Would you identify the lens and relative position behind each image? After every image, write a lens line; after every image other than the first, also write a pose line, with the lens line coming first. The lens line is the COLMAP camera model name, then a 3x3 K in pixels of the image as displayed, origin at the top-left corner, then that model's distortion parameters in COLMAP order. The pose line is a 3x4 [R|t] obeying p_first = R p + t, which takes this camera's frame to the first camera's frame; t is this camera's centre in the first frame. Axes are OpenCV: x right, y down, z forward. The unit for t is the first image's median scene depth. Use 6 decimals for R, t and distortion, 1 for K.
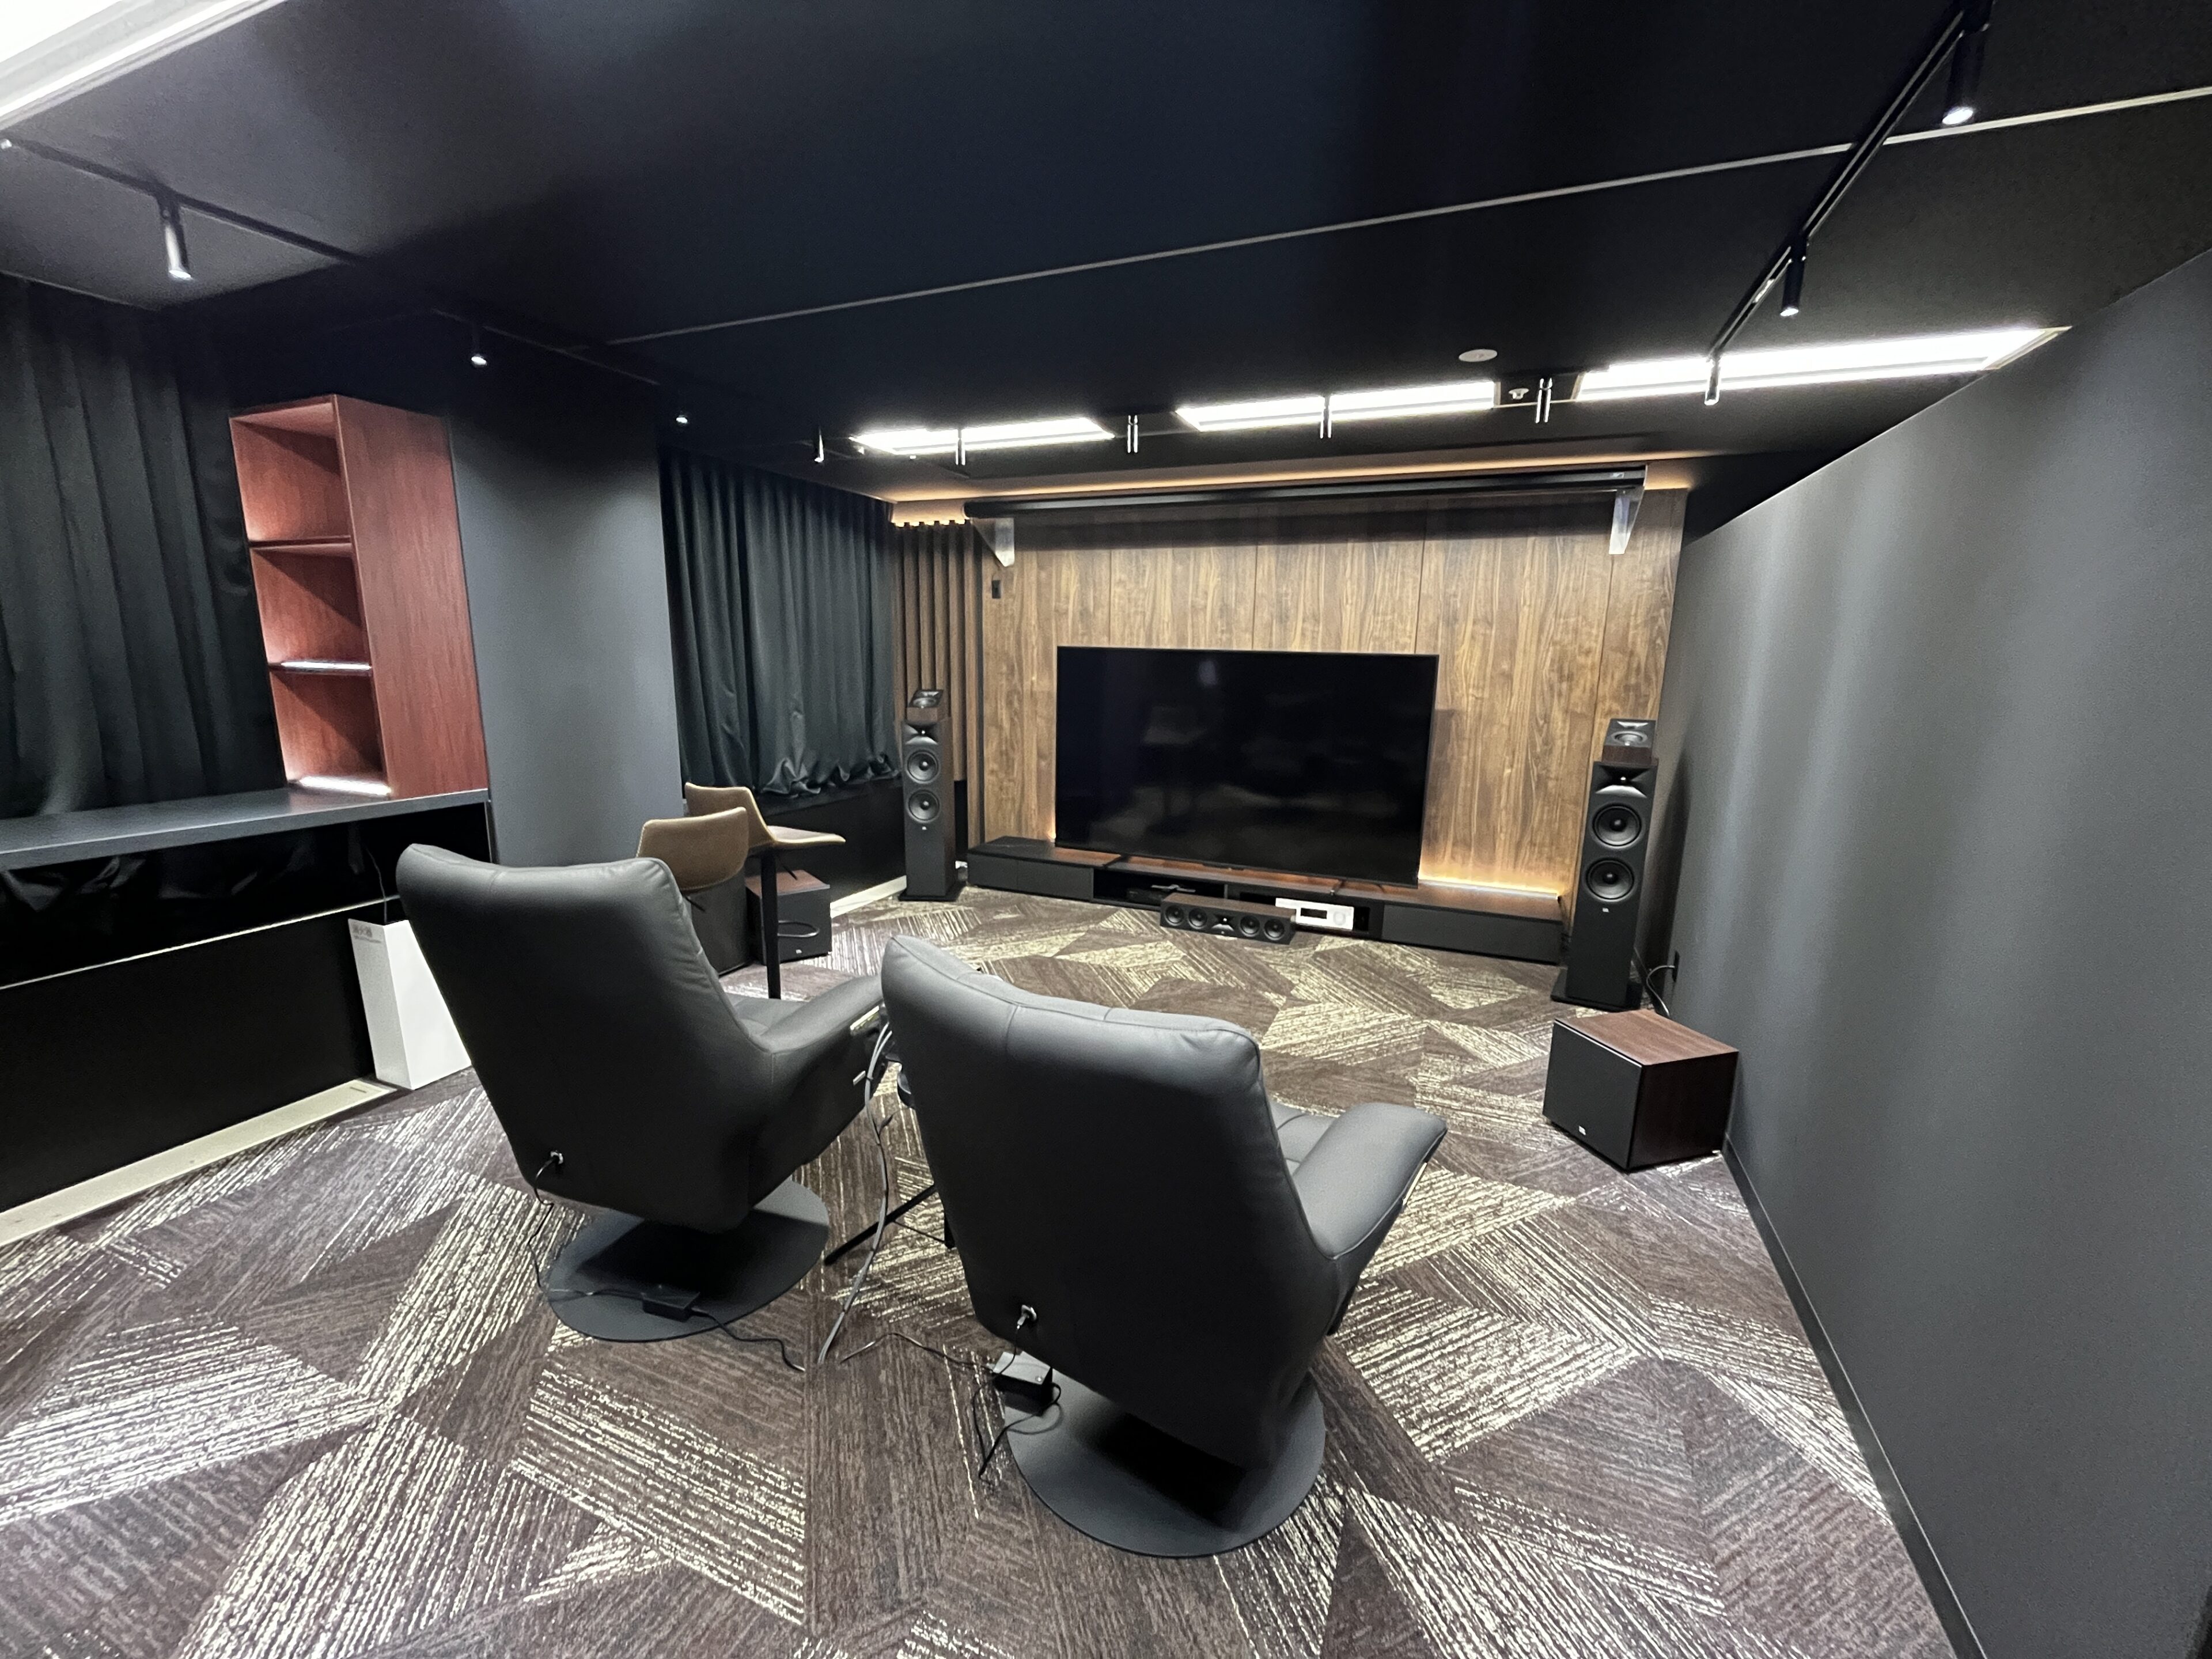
lens RADIAL K [[897.0, 0, 1105.7], [0, 897.0, 828.1], [0, 0, 1]] dist [-0.003296, 0.000385]
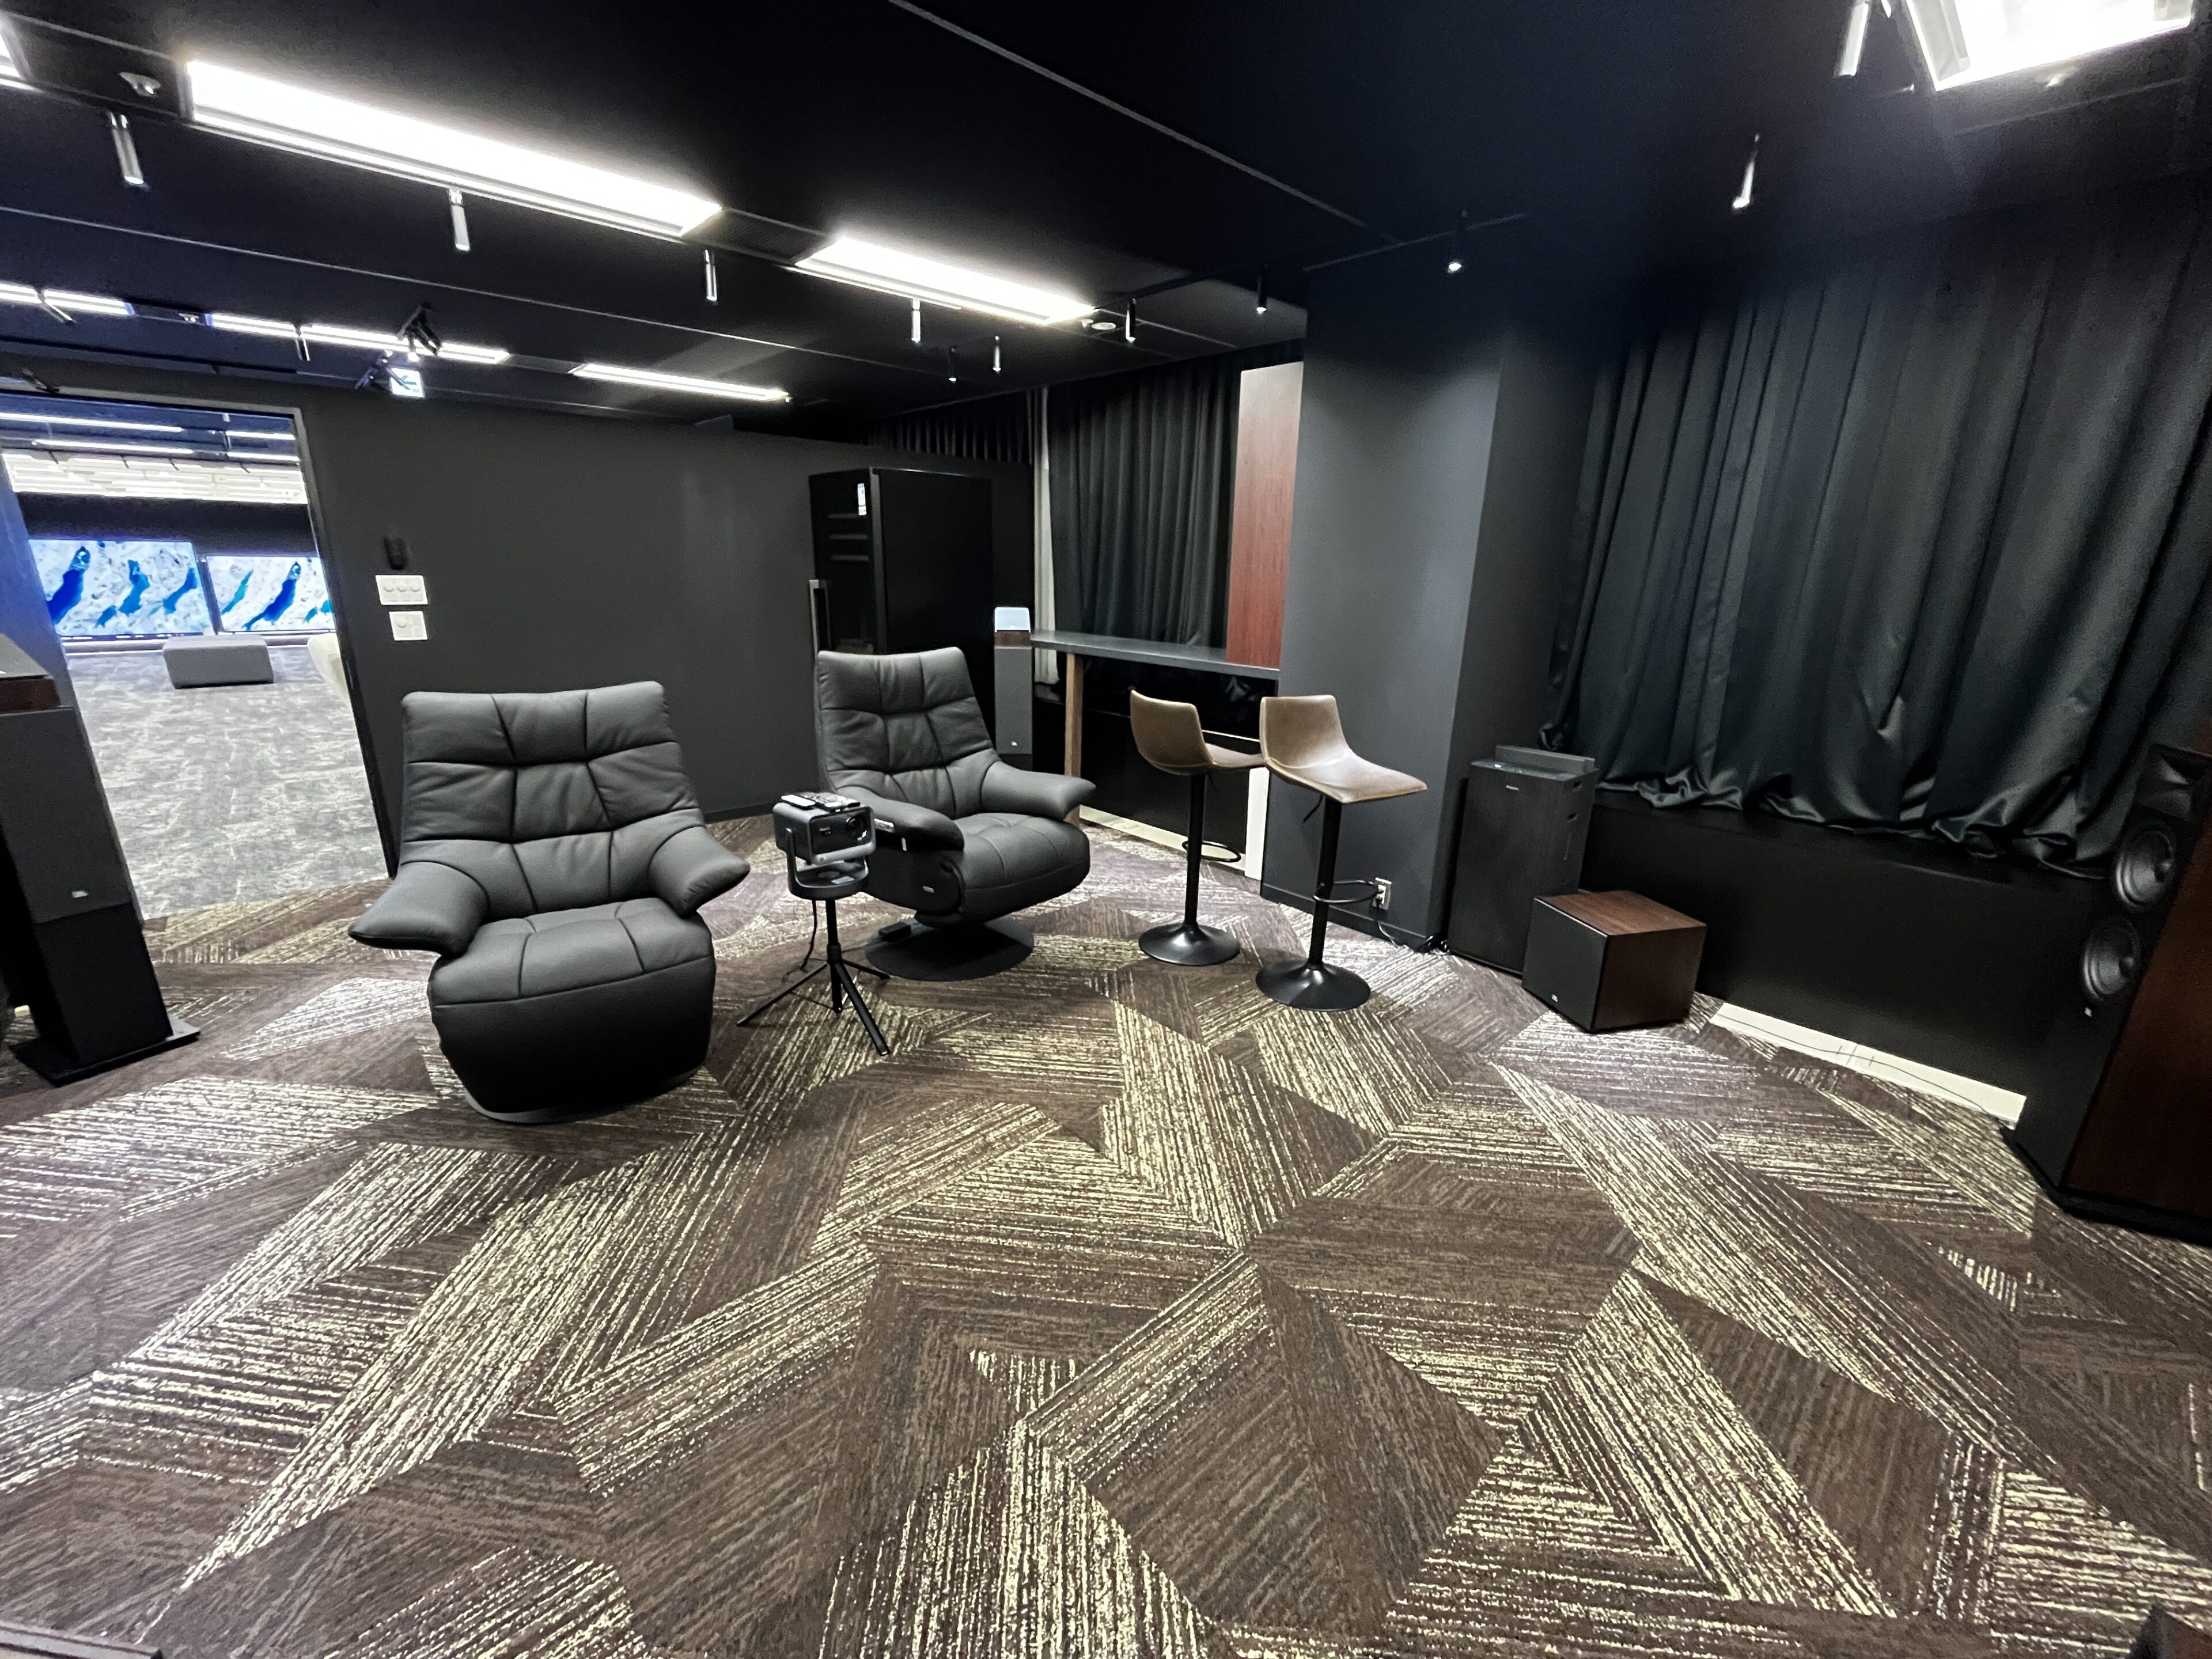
lens RADIAL K [[897.0, 0, 1105.7], [0, 897.0, 828.1], [0, 0, 1]] dist [-0.003296, 0.000385]
pose [[-0.408831, 0.236806, -0.881351, 0.473451], [-0.205332, 0.917118, 0.341663, -0.184984], [0.889211, 0.320652, -0.326323, 1.079762]]
